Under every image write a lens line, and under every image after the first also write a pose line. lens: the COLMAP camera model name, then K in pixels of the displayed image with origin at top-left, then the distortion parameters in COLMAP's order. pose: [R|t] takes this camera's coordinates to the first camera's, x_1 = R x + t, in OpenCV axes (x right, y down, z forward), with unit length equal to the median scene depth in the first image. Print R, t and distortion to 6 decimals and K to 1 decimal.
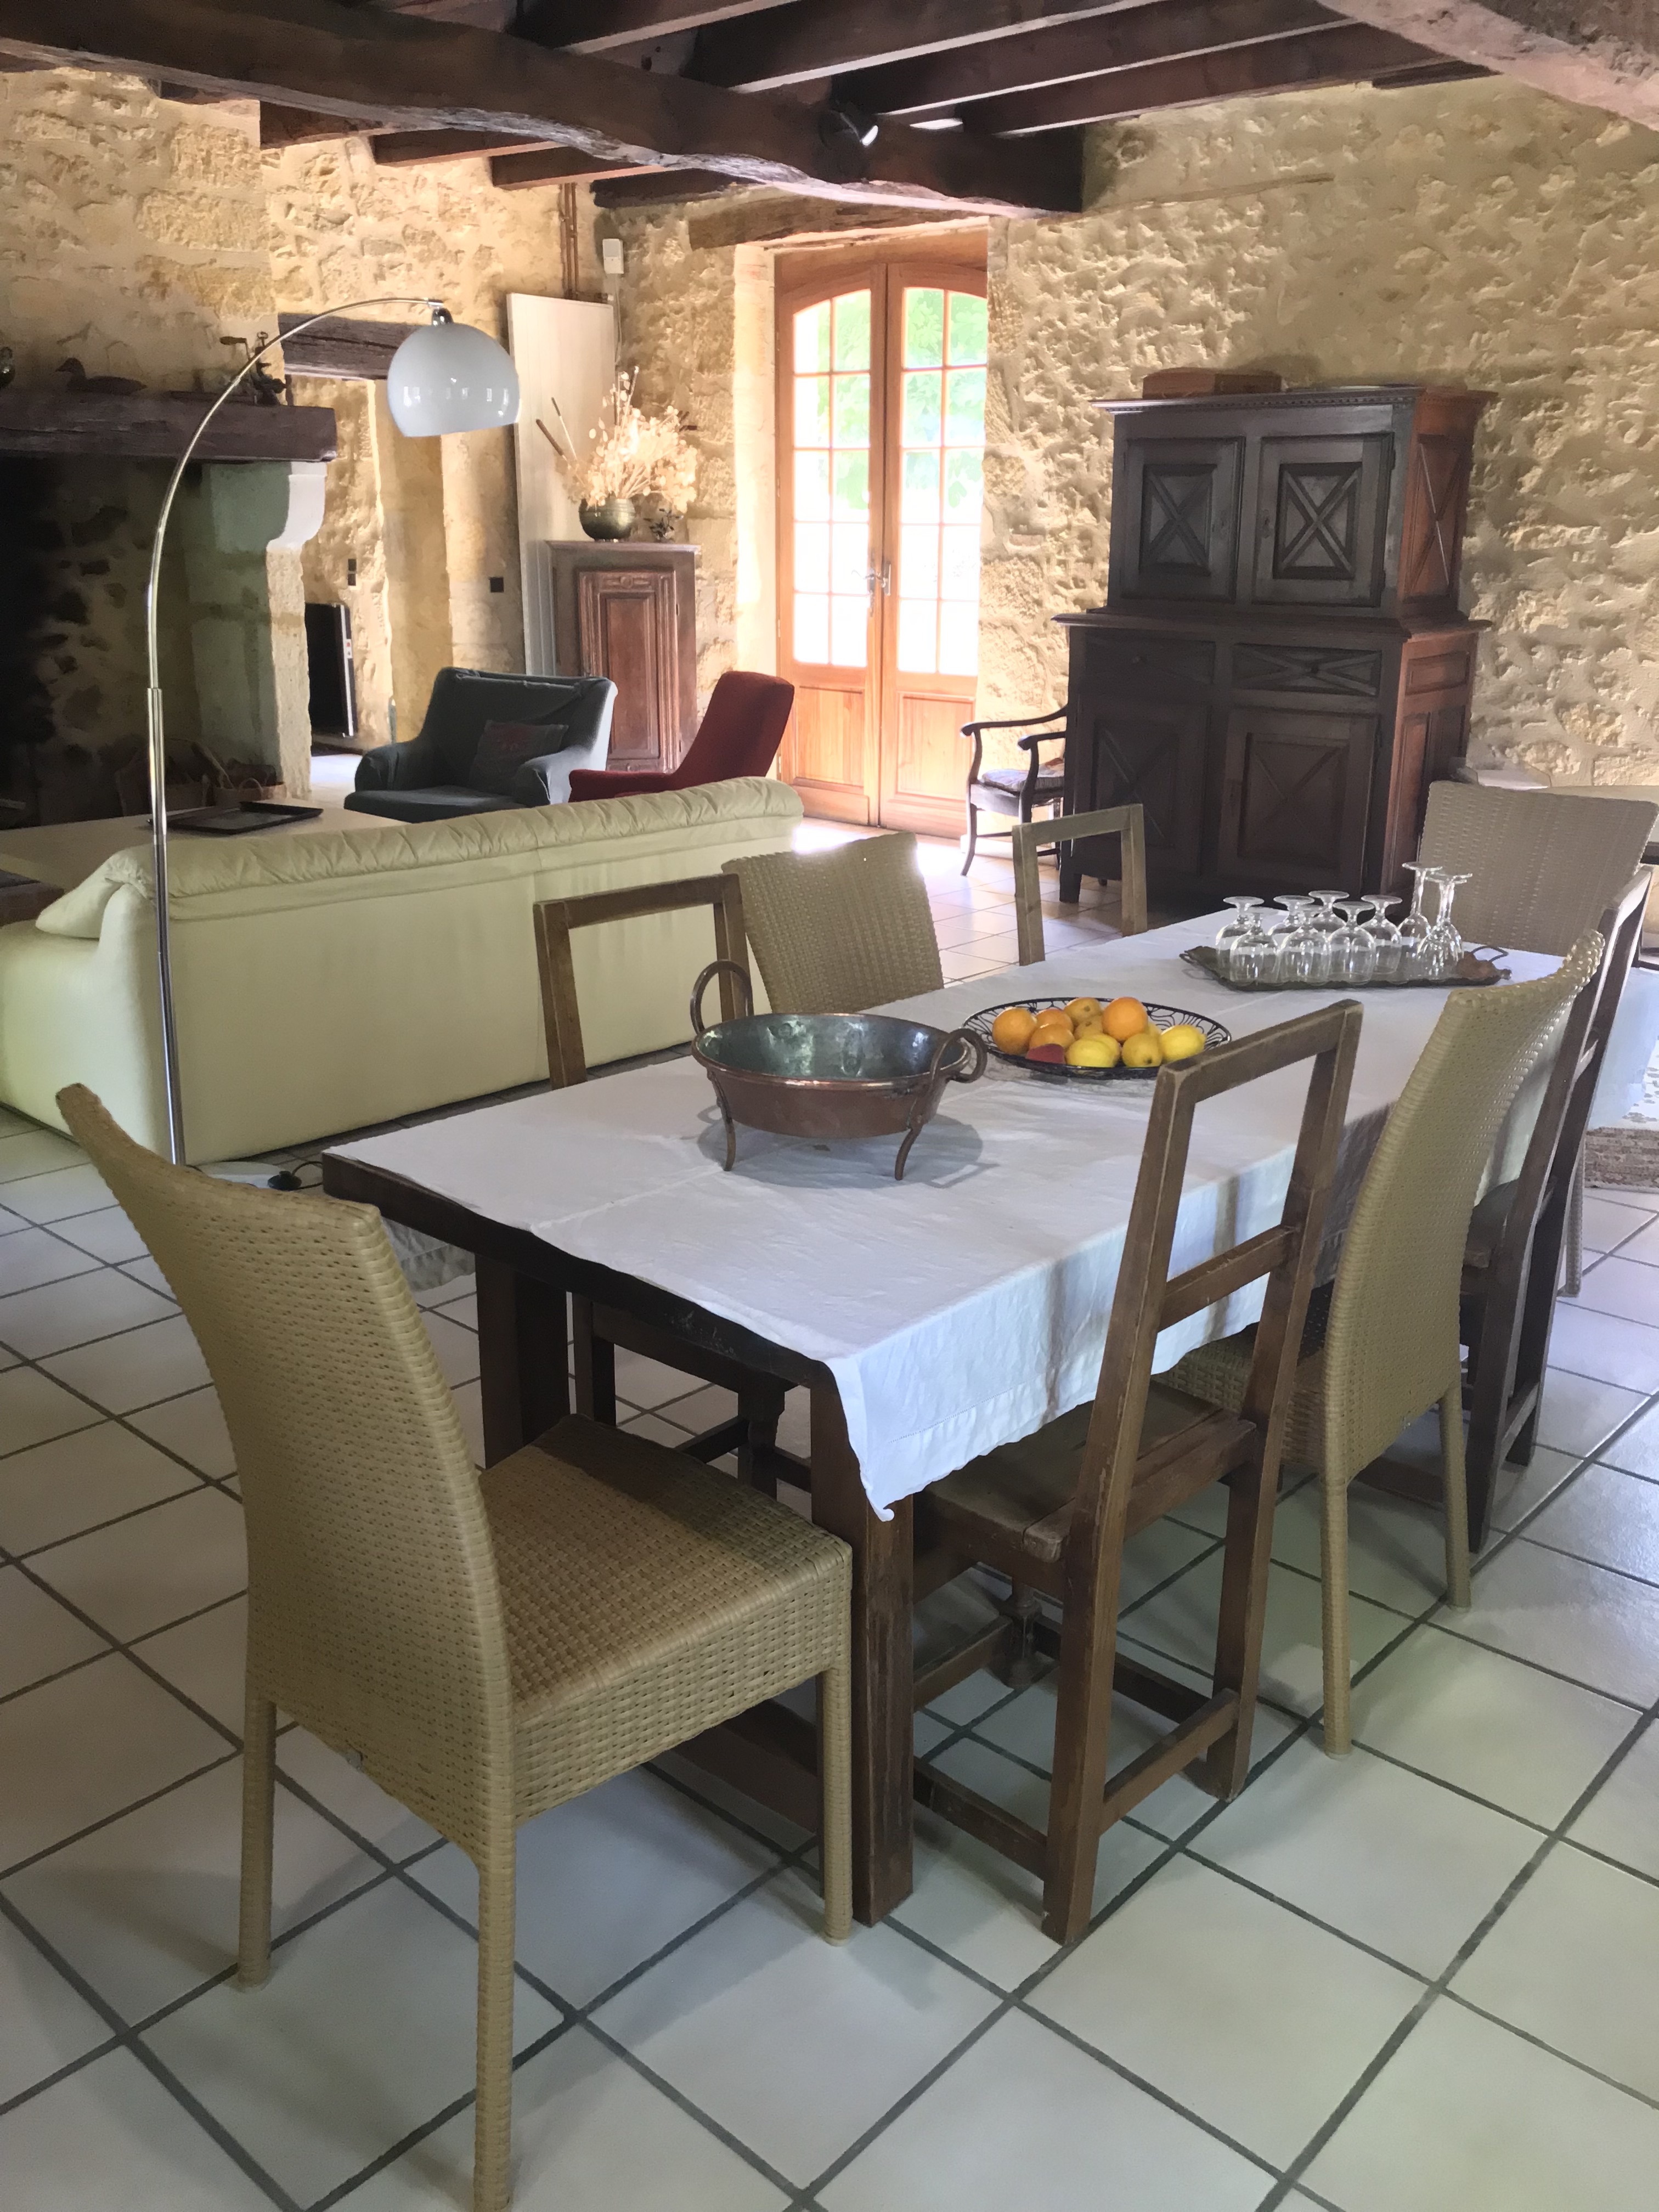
lens RADIAL K [[1853.2, 0, 832.0], [0, 1853.2, 1112.8], [0, 0, 1]] dist [0.015883, 0.013817]
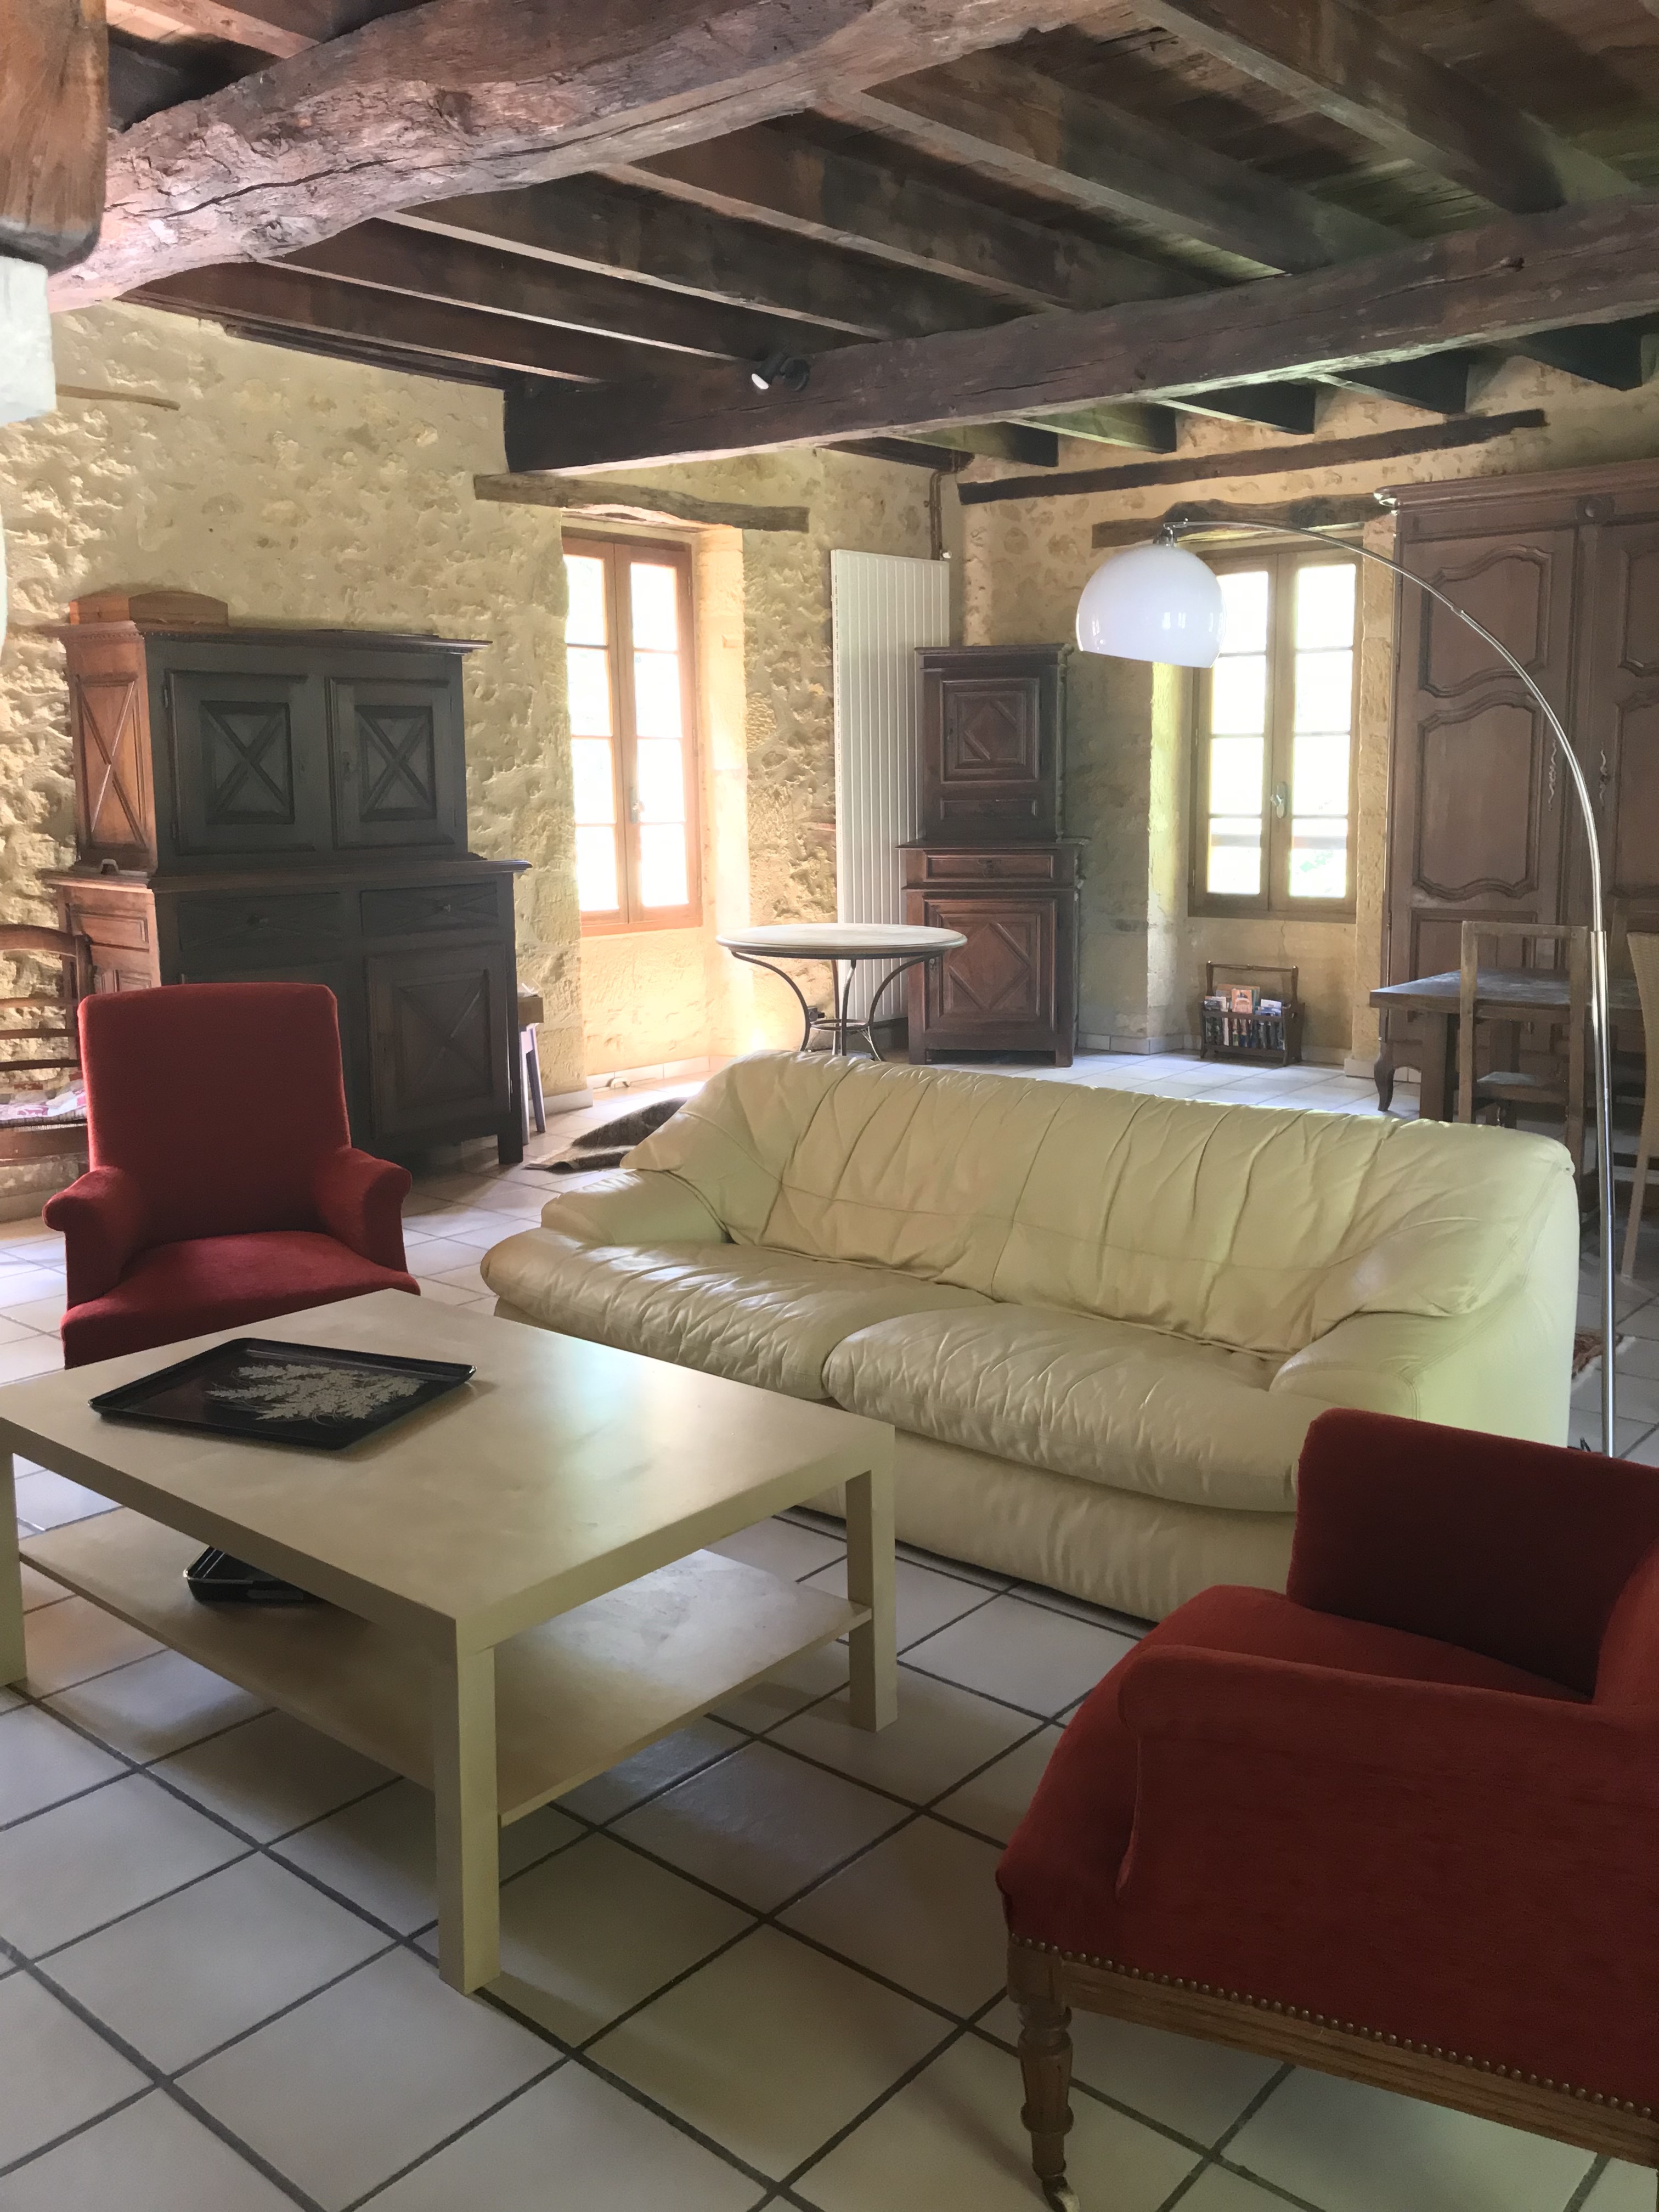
lens RADIAL K [[1853.2, 0, 830.4], [0, 1853.2, 1091.3], [0, 0, 1]] dist [0.015883, 0.013817]
pose [[-0.025264, -0.178217, 0.983667, -0.721381], [0.313351, 0.932981, 0.177082, -0.249492], [-0.949301, 0.312707, 0.032274, 0.778905]]
